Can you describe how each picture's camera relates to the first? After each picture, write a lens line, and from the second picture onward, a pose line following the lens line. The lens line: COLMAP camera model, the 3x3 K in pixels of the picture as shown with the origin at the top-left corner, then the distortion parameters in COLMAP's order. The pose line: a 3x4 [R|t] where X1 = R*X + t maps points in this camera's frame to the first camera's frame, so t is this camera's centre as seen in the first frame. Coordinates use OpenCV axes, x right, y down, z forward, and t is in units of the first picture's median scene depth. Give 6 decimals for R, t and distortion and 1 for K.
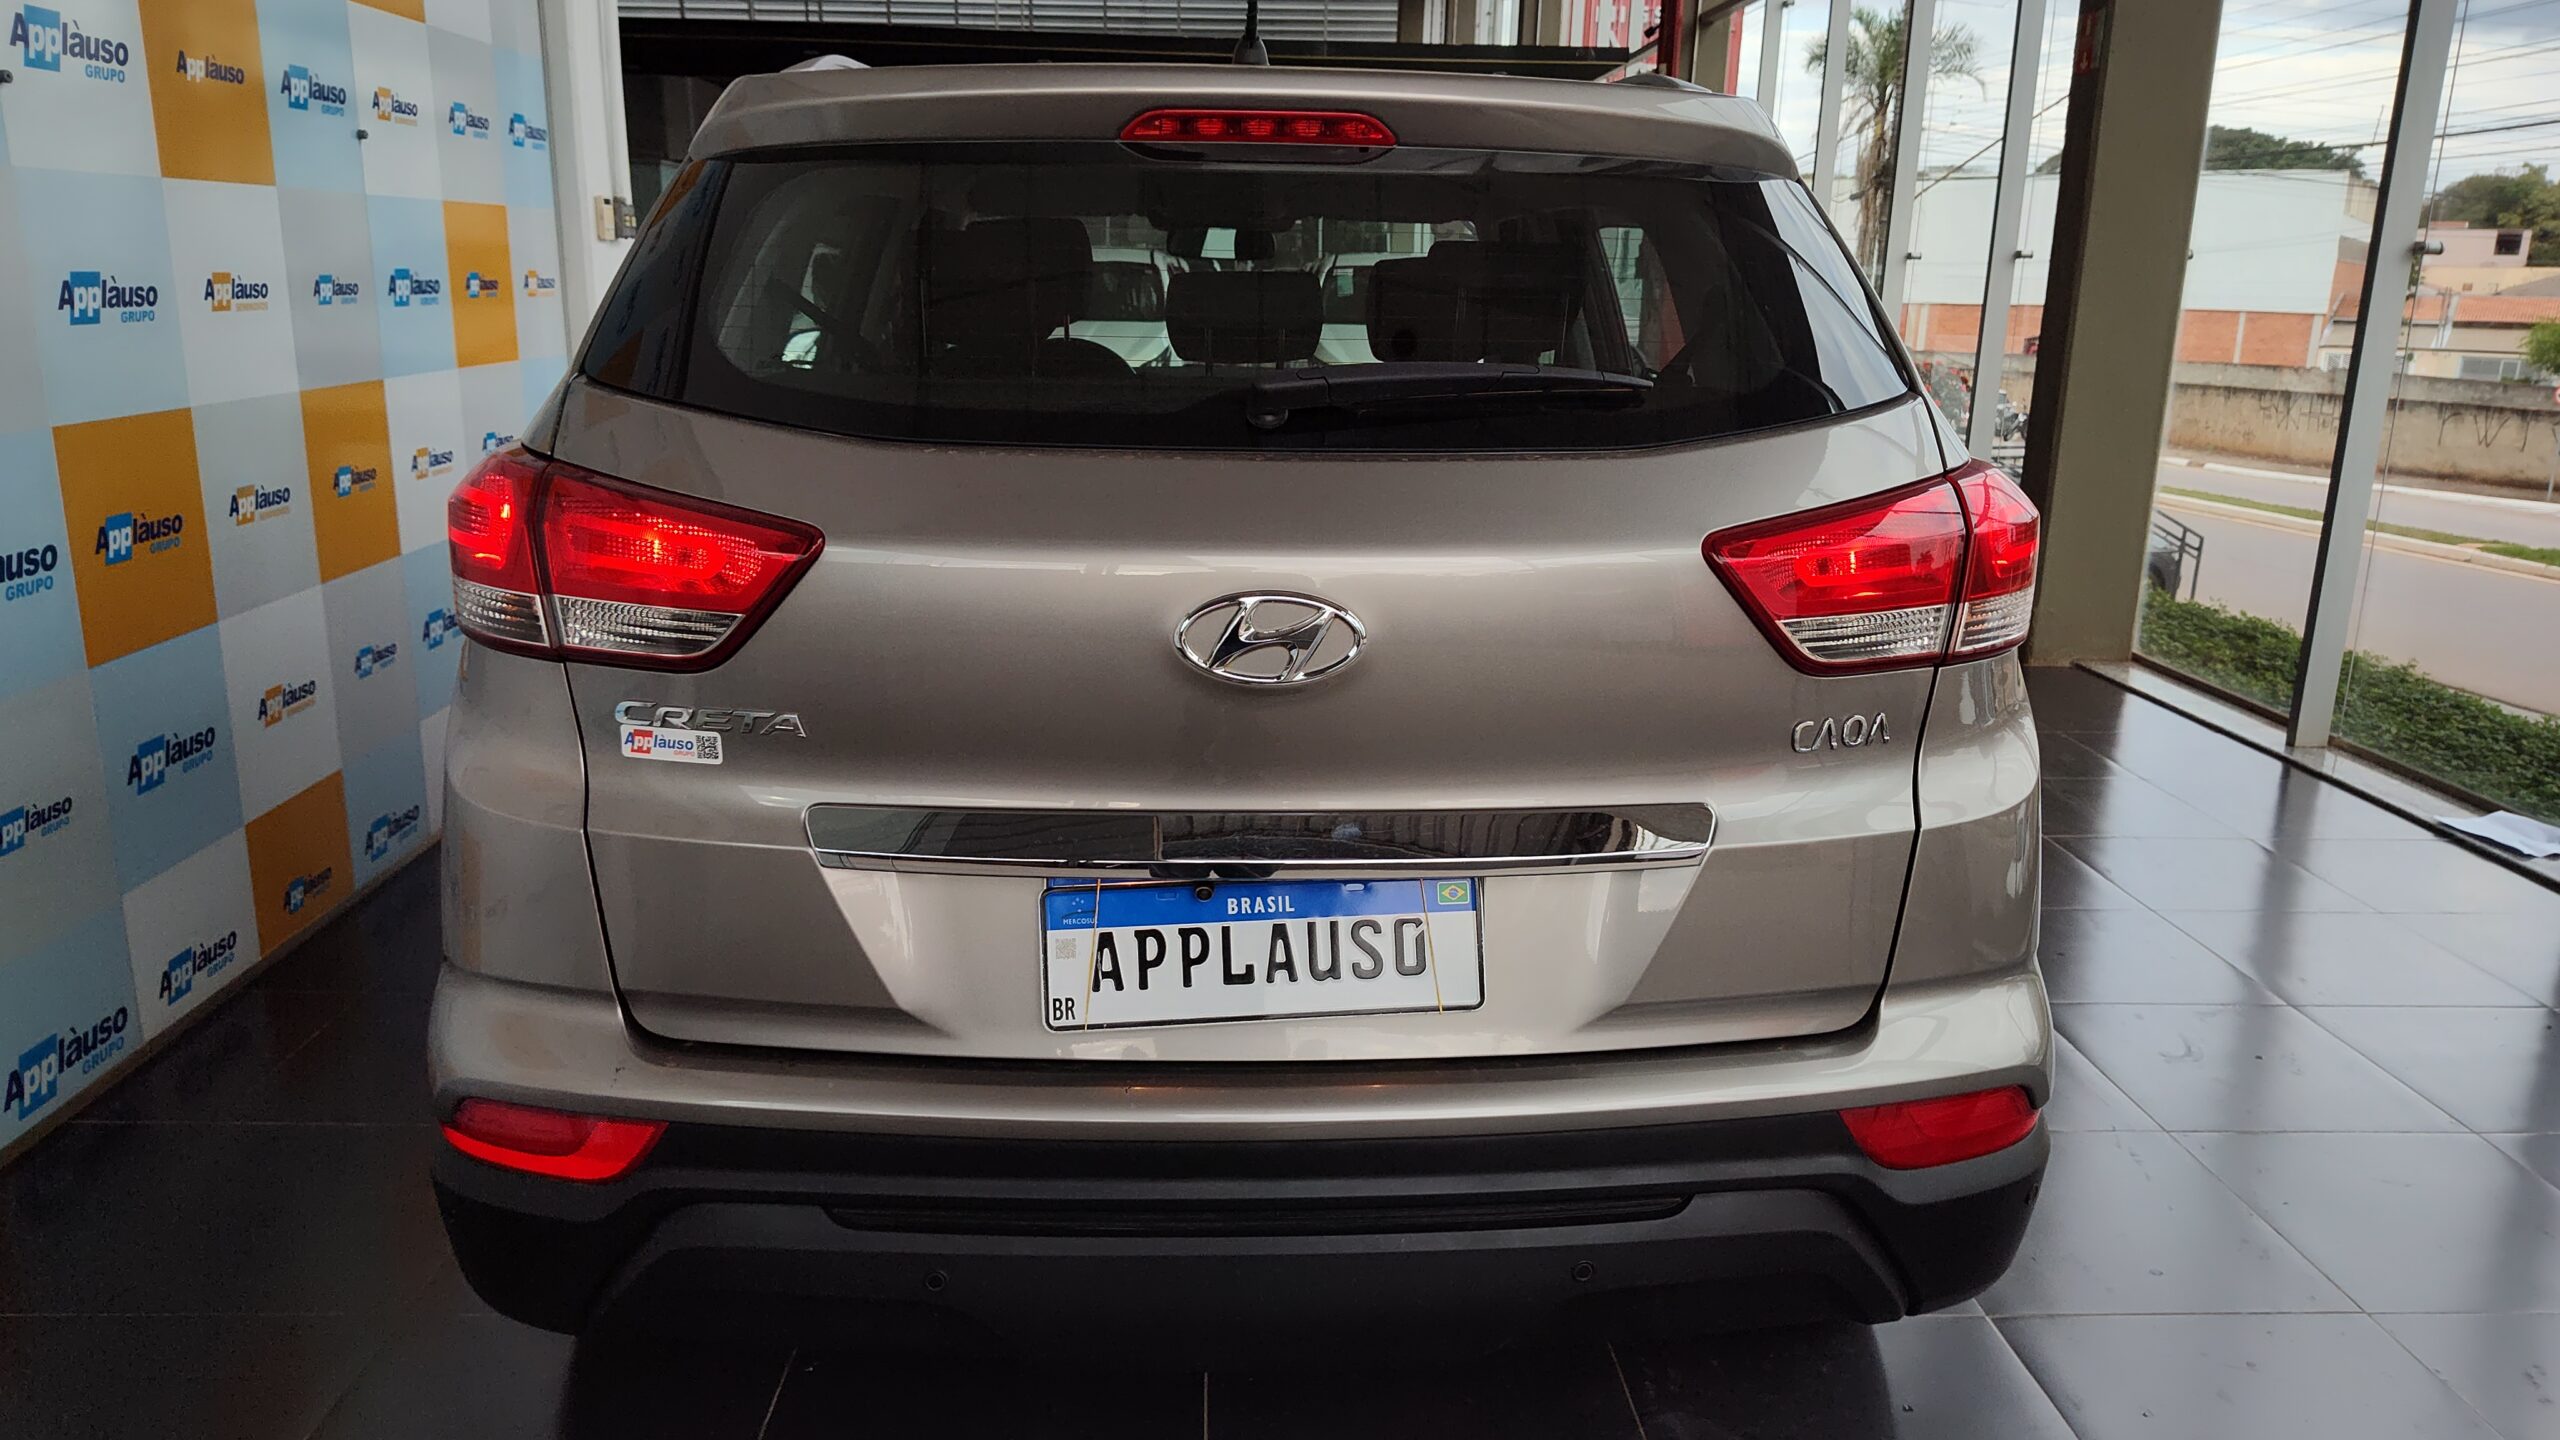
lens RADIAL K [[1772.9, 0, 1287.1], [0, 1772.9, 726.6], [0, 0, 1]] dist [0.042268, -0.064693]
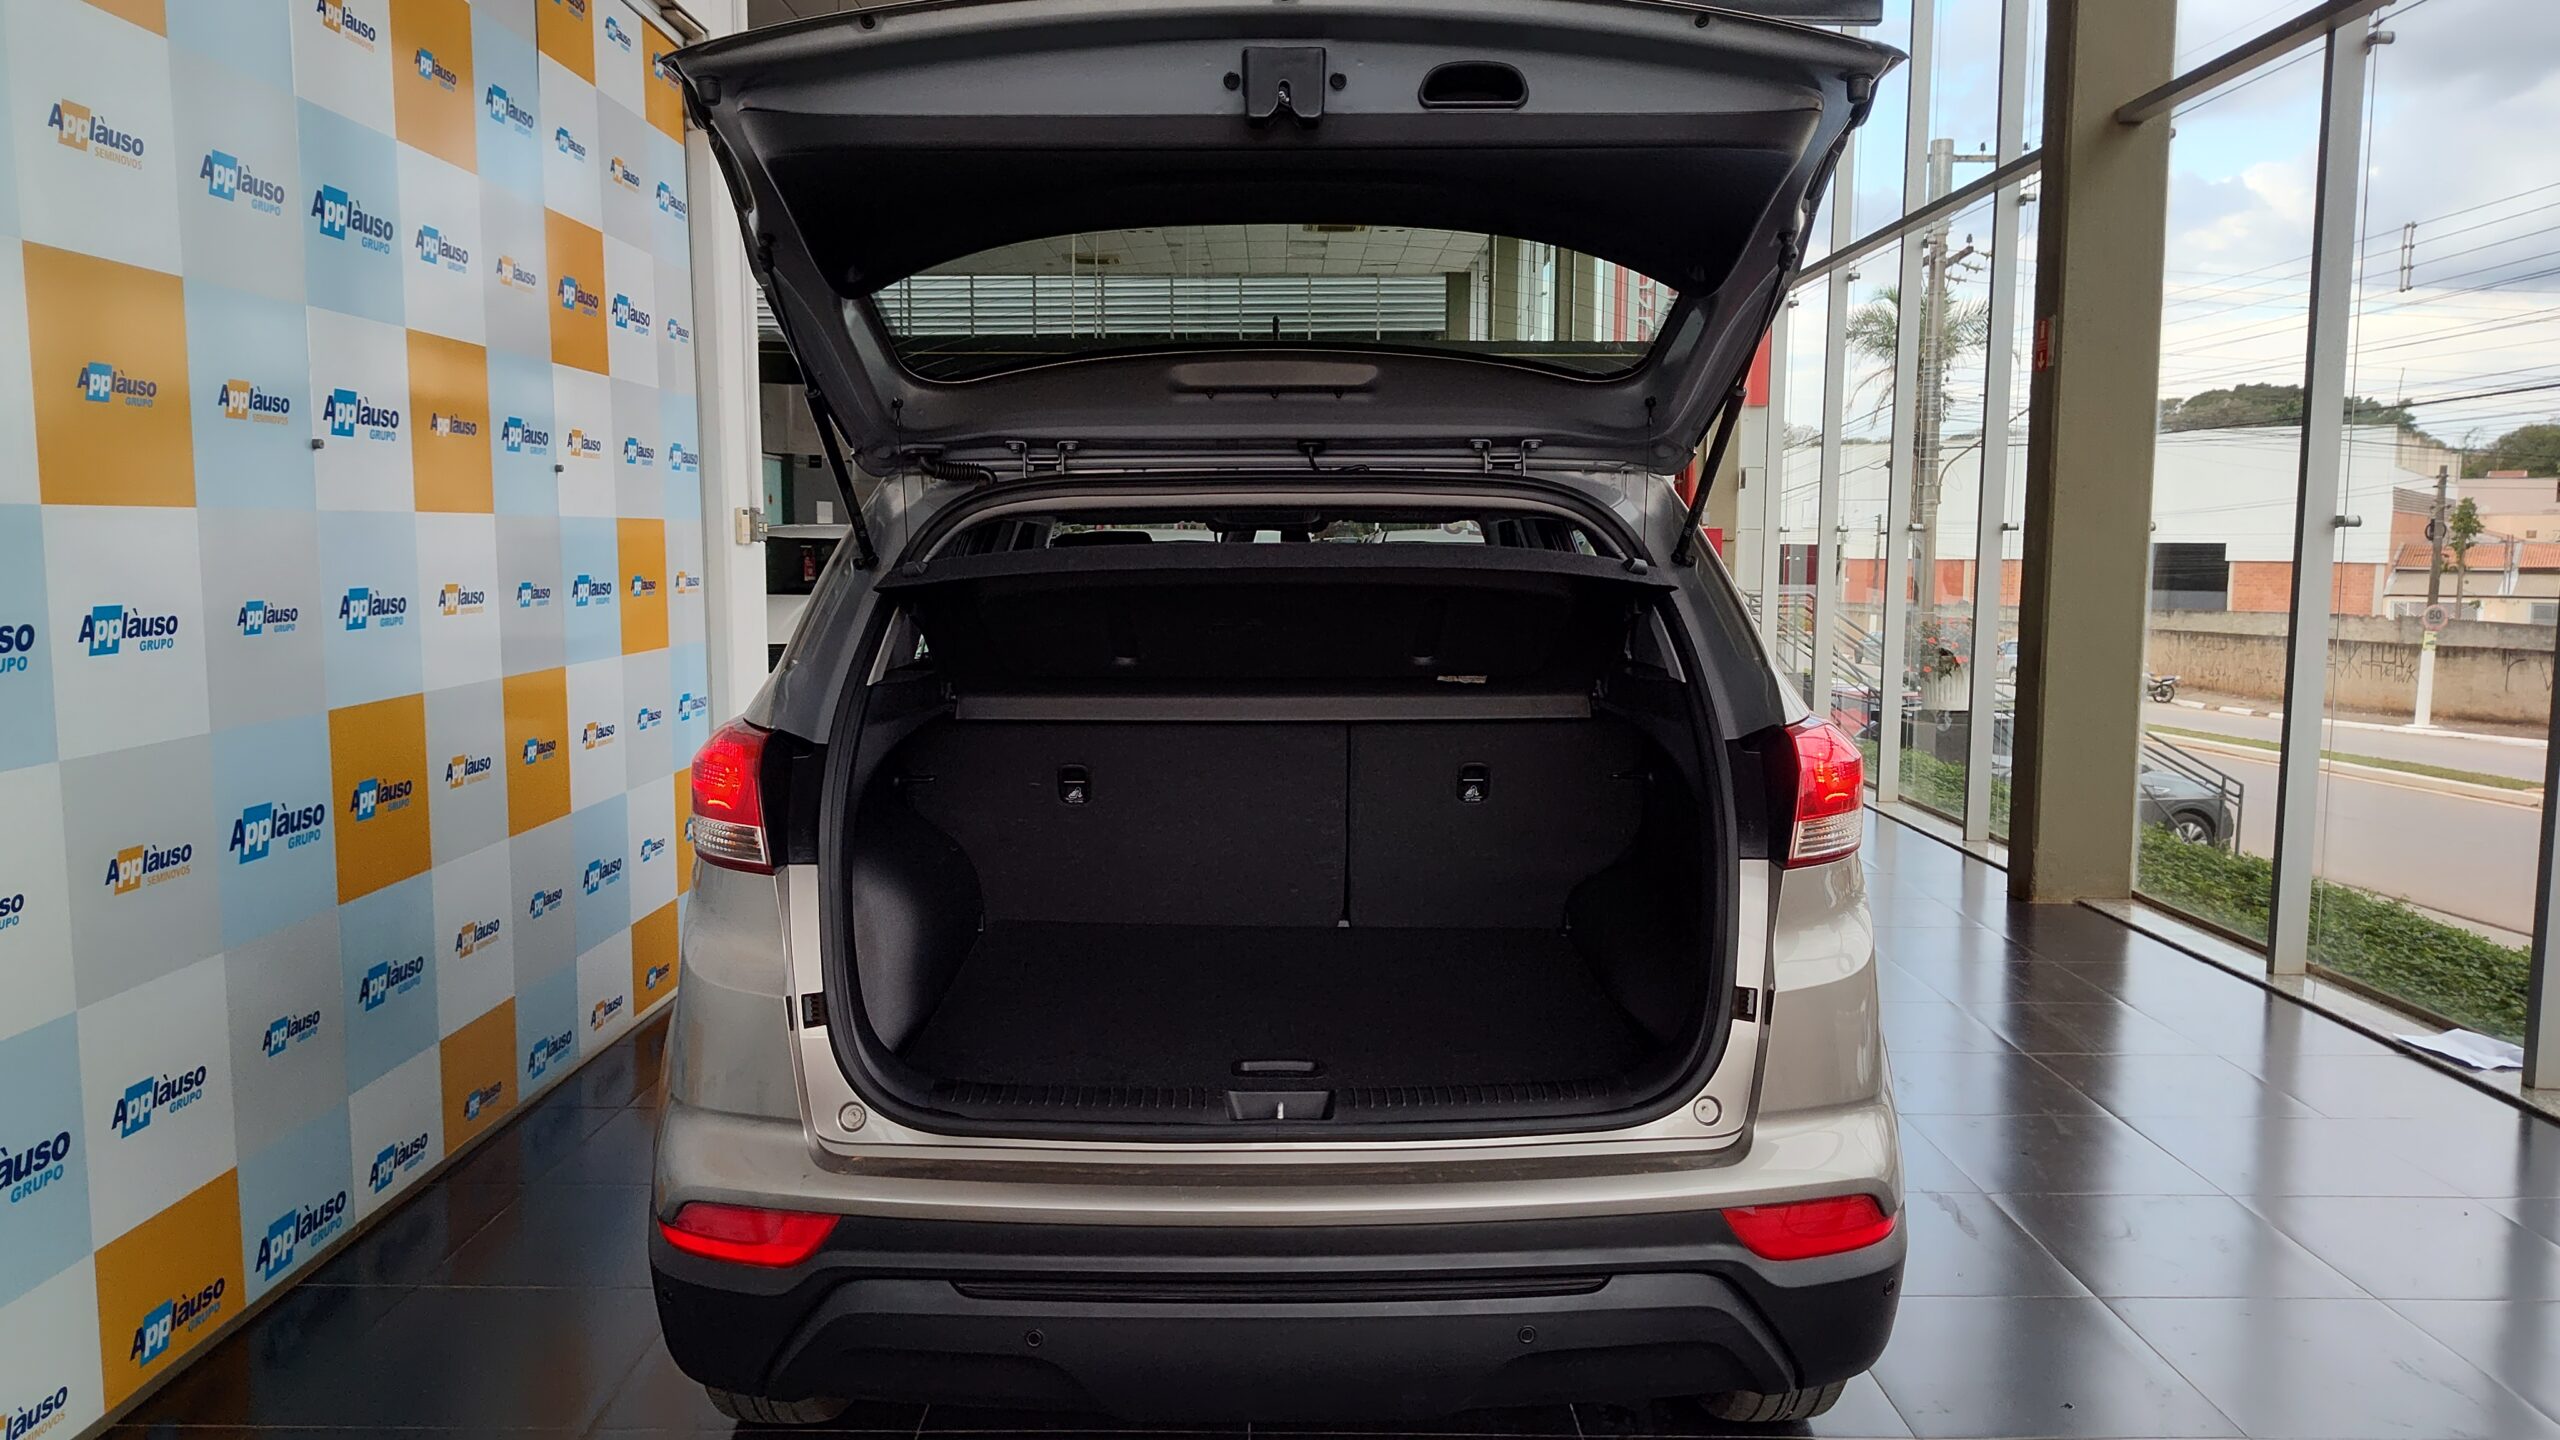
lens RADIAL K [[1772.9, 0, 1298.9], [0, 1772.9, 727.9], [0, 0, 1]] dist [0.042268, -0.064693]
pose [[0.999428, -0.013440, -0.031041, 0.020773], [0.008807, 0.989418, -0.144828, 0.024058], [0.032659, 0.144472, 0.988970, -0.163824]]
